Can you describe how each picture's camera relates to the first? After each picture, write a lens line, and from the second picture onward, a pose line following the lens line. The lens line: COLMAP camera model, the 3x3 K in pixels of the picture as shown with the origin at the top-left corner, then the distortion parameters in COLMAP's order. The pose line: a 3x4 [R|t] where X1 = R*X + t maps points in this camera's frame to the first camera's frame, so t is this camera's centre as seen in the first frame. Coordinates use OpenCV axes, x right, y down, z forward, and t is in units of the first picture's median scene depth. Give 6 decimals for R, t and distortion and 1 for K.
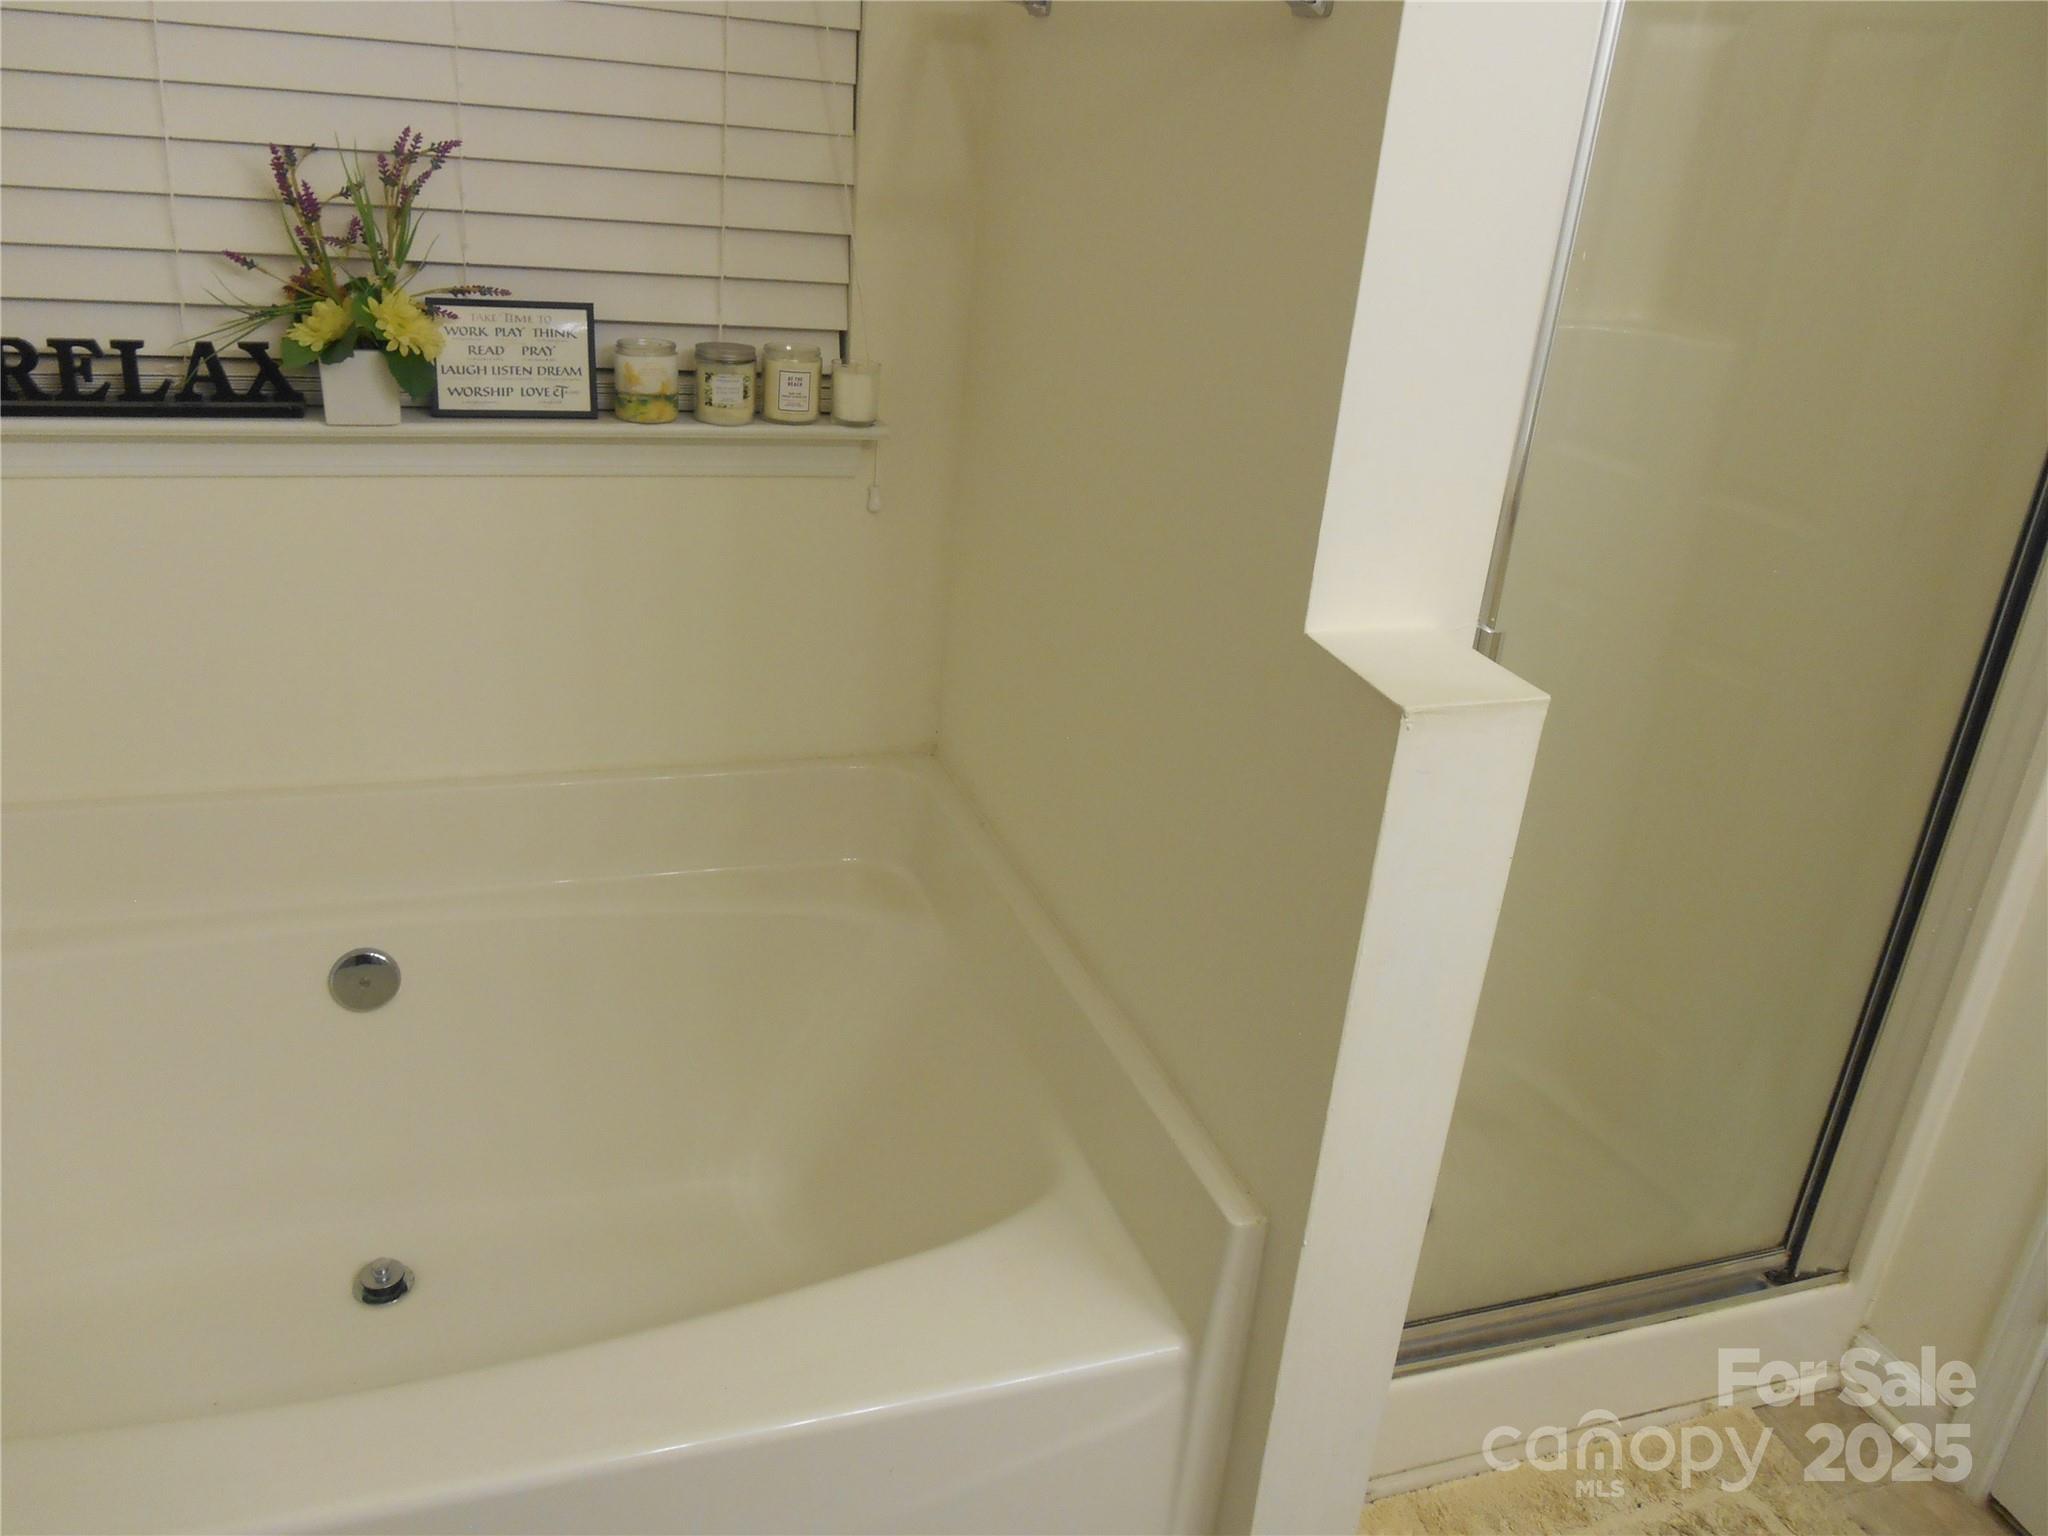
lens RADIAL K [[1585.1, 0, 1048.8], [0, 1585.1, 763.9], [0, 0, 1]] dist [-0.023559, 0.001031]
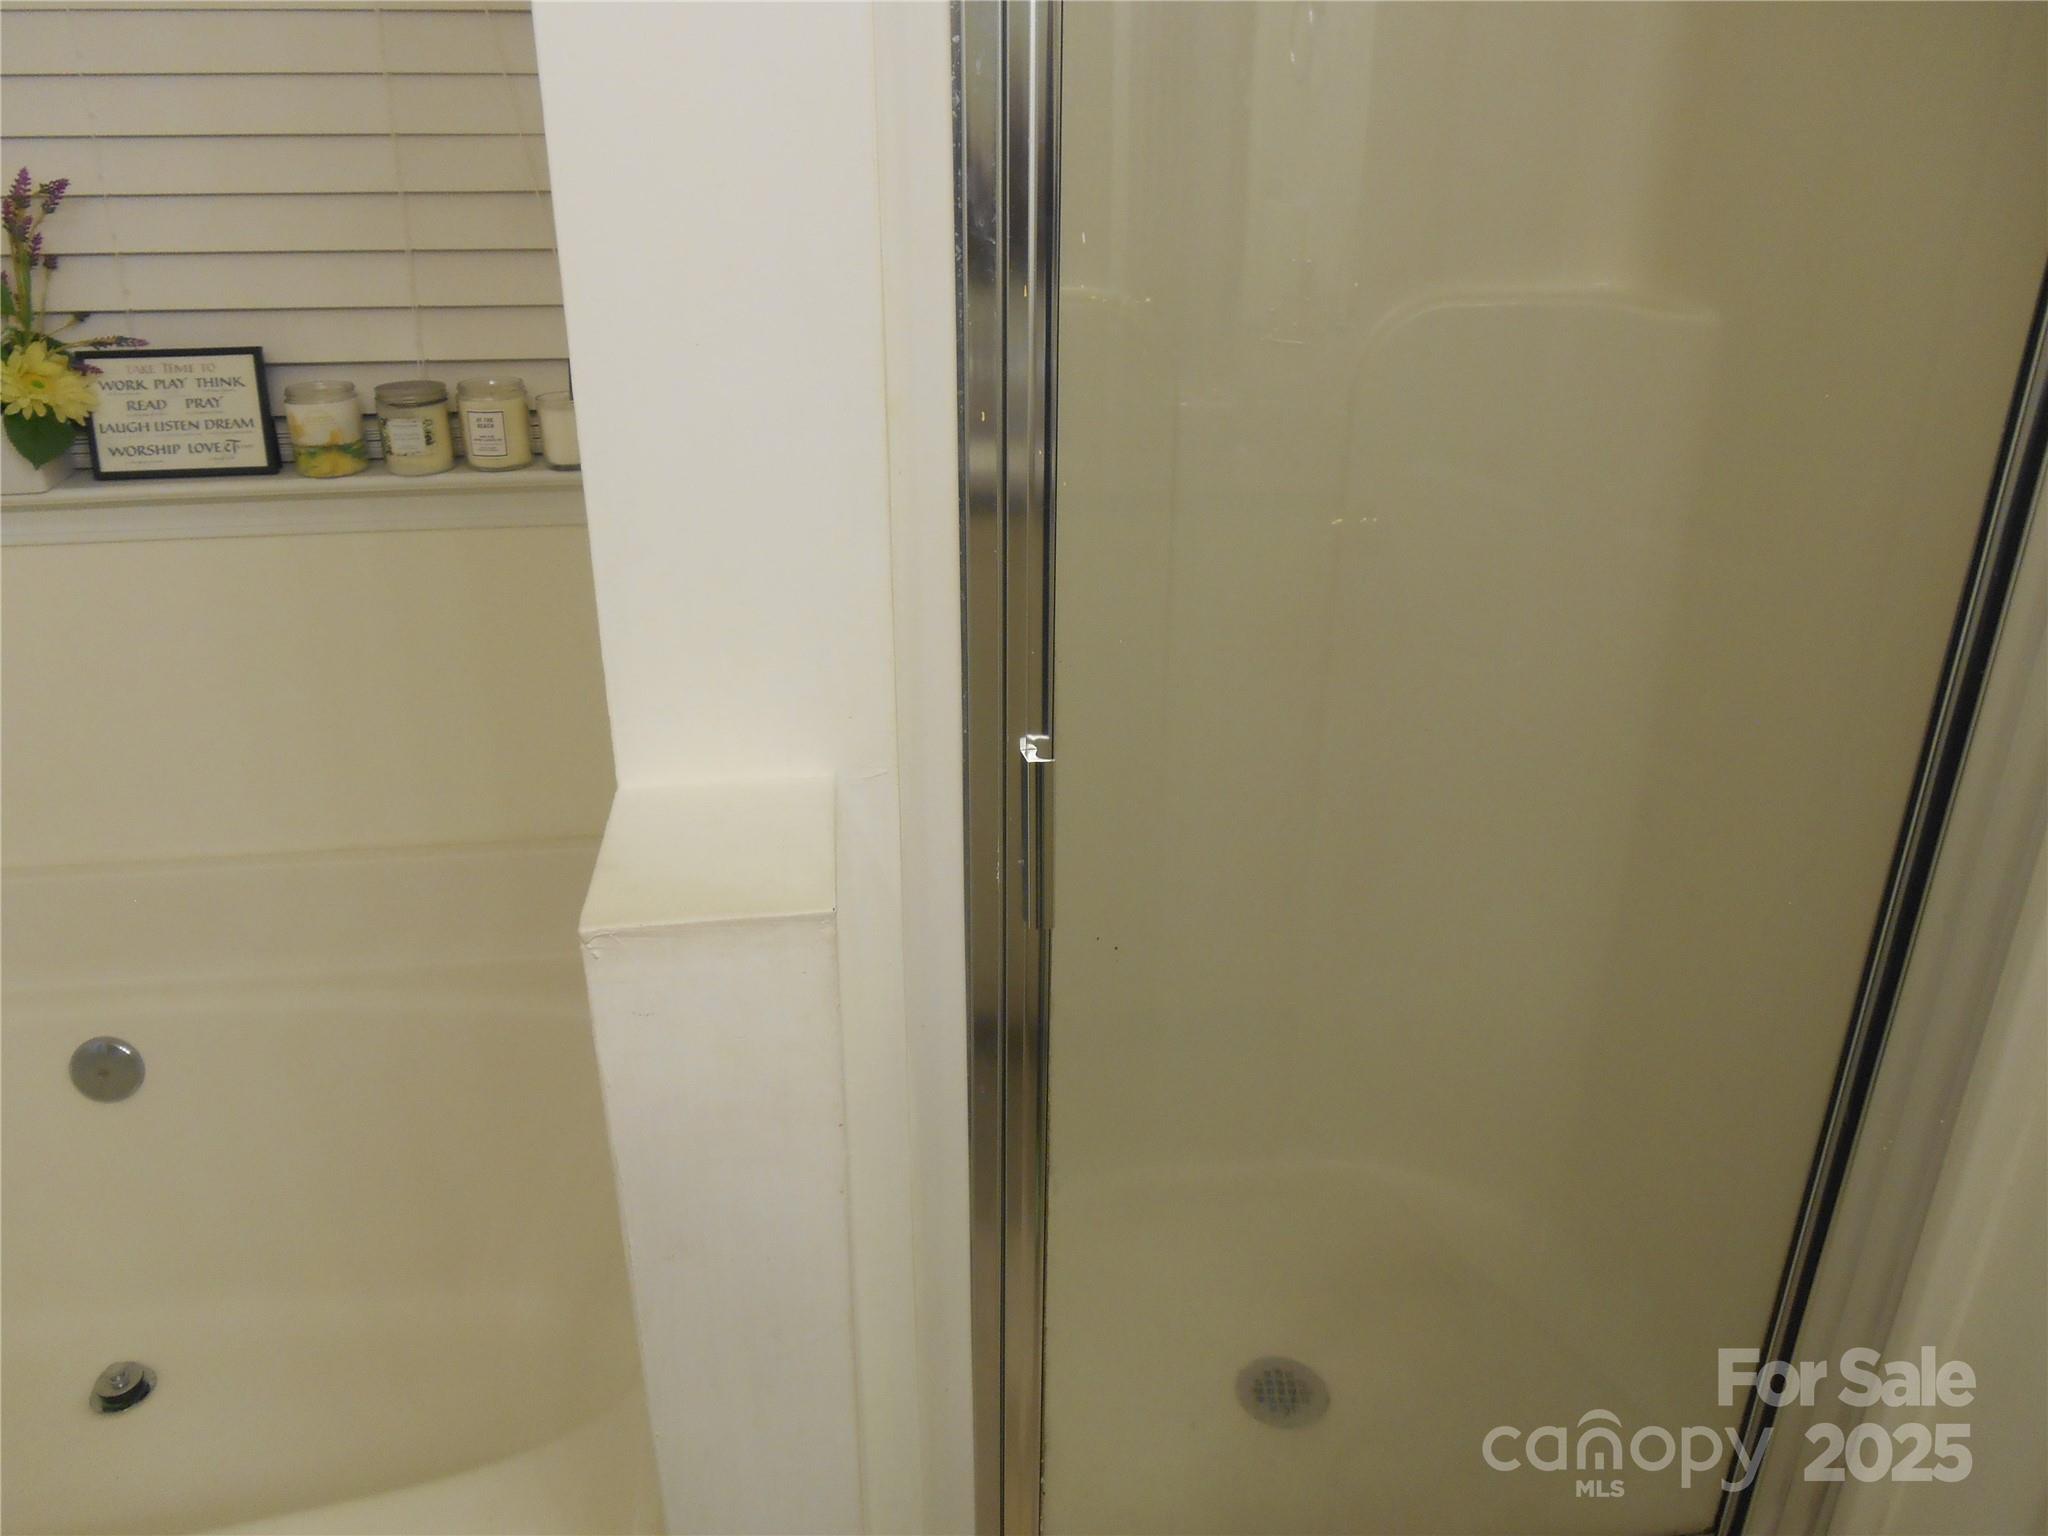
lens RADIAL K [[1585.1, 0, 1048.8], [0, 1585.1, 763.9], [0, 0, 1]] dist [-0.023559, 0.001031]
pose [[0.973331, 0.012531, -0.229063, 0.356383], [-0.008604, 0.999799, 0.018132, -0.074442], [0.229244, -0.015677, 0.973243, 0.228270]]
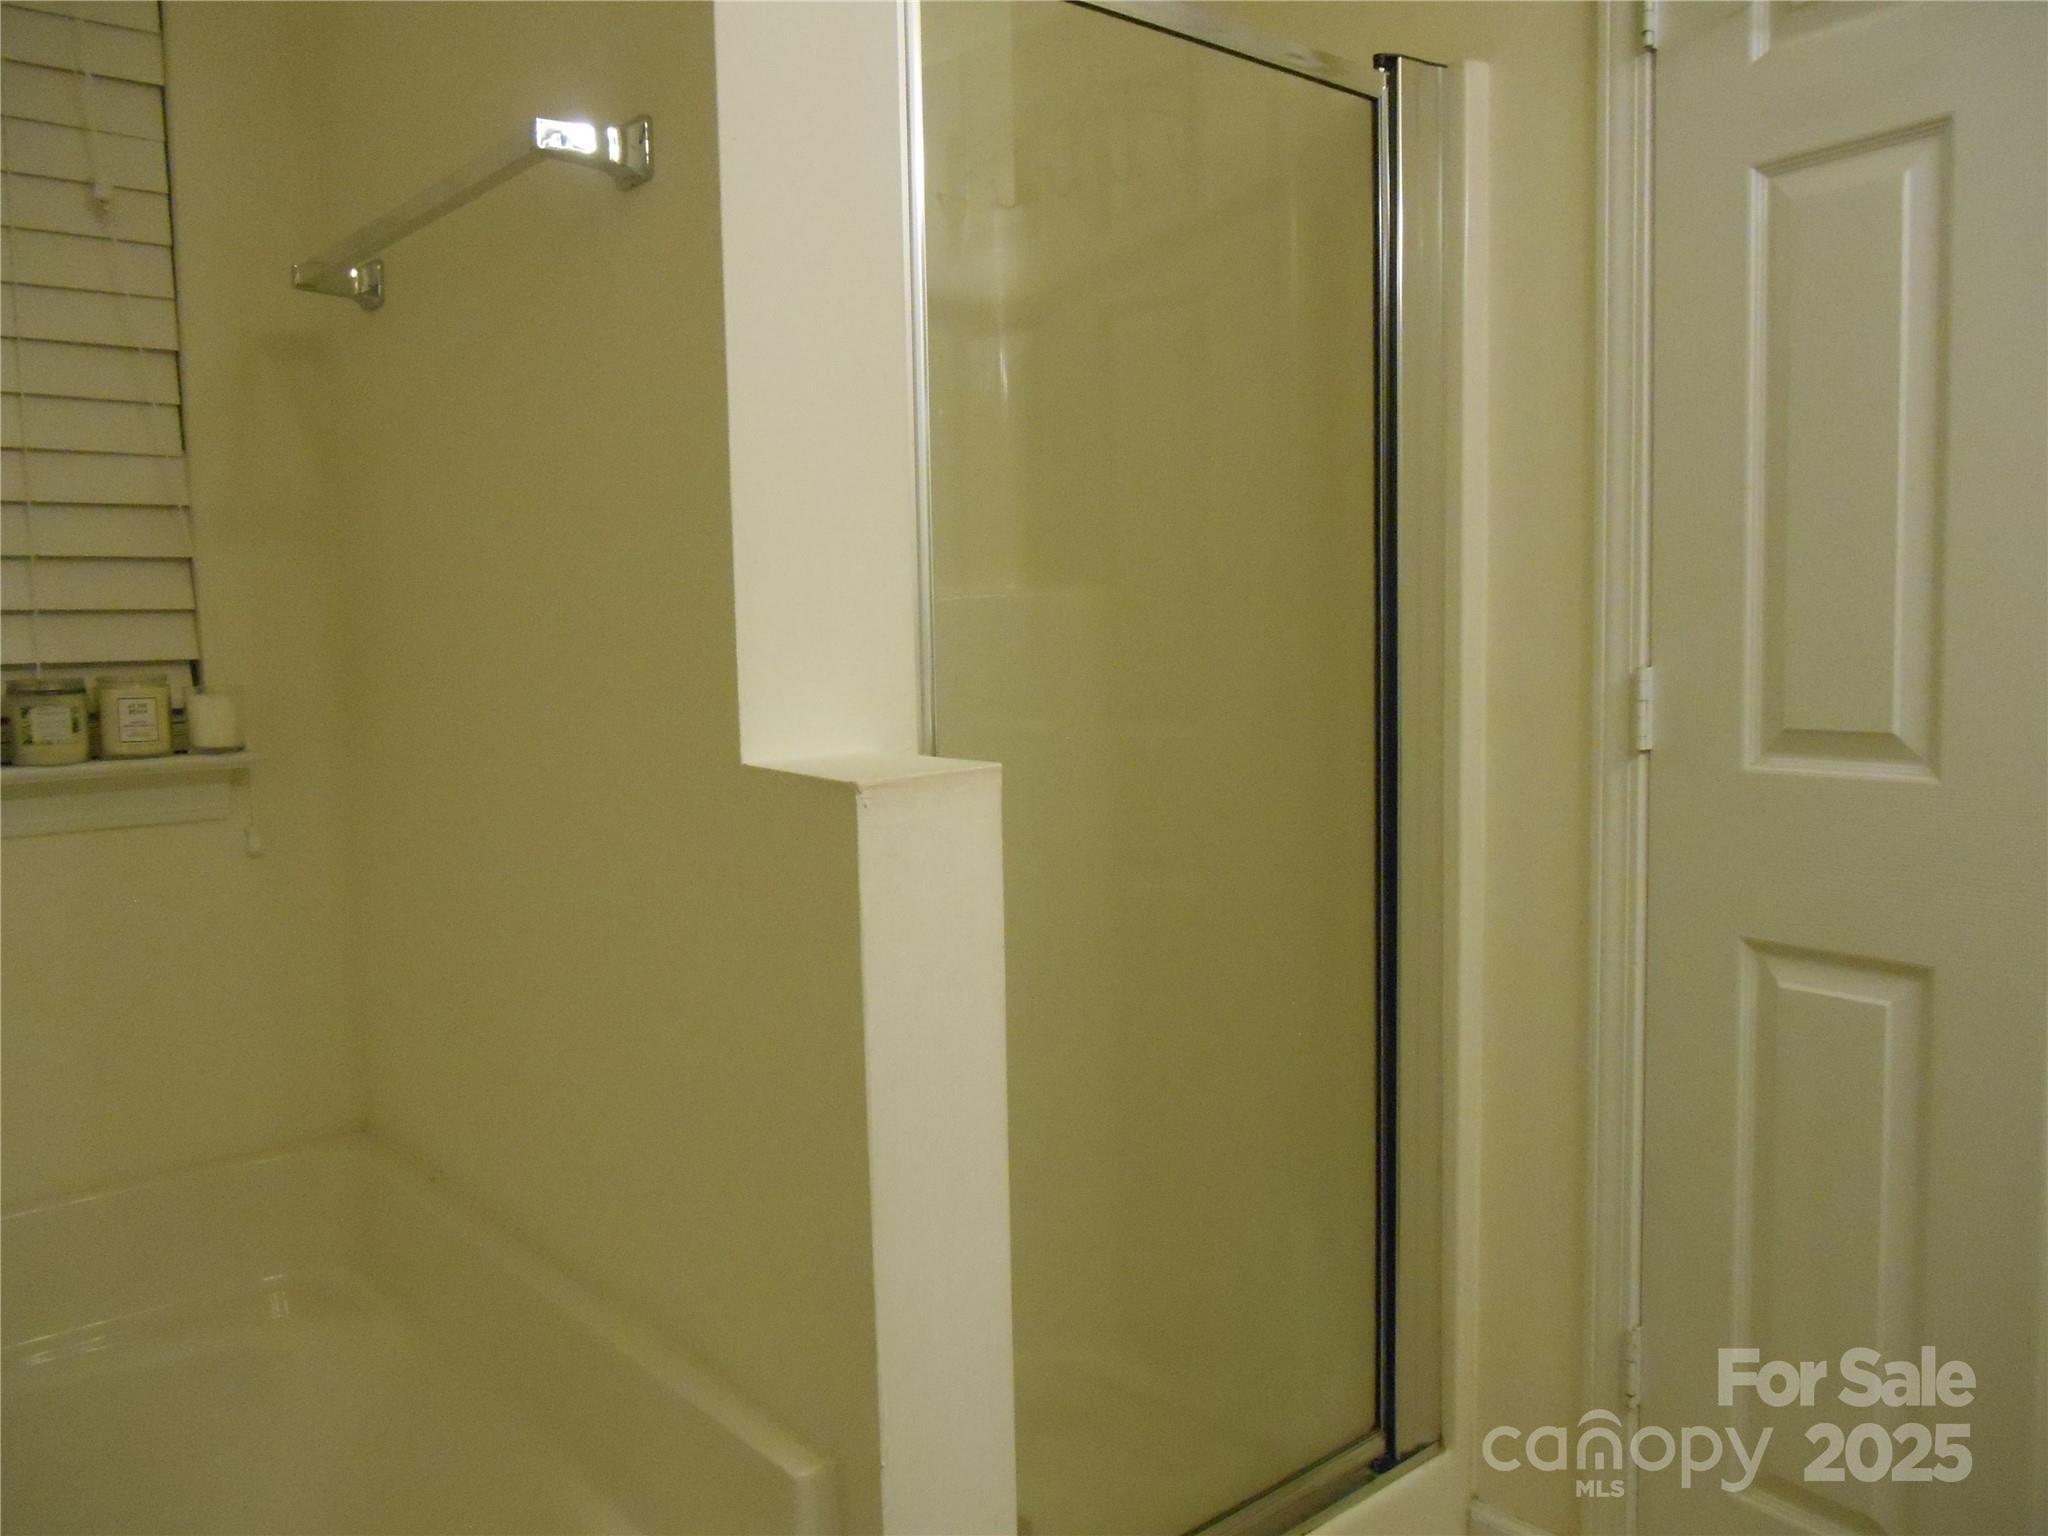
lens RADIAL K [[1585.1, 0, 1048.8], [0, 1585.1, 763.9], [0, 0, 1]] dist [-0.023559, 0.001031]
pose [[0.926897, -0.140137, 0.348172, 0.001910], [0.236010, 0.938939, -0.250385, 0.133231], [-0.291824, 0.314253, 0.903373, 0.066527]]
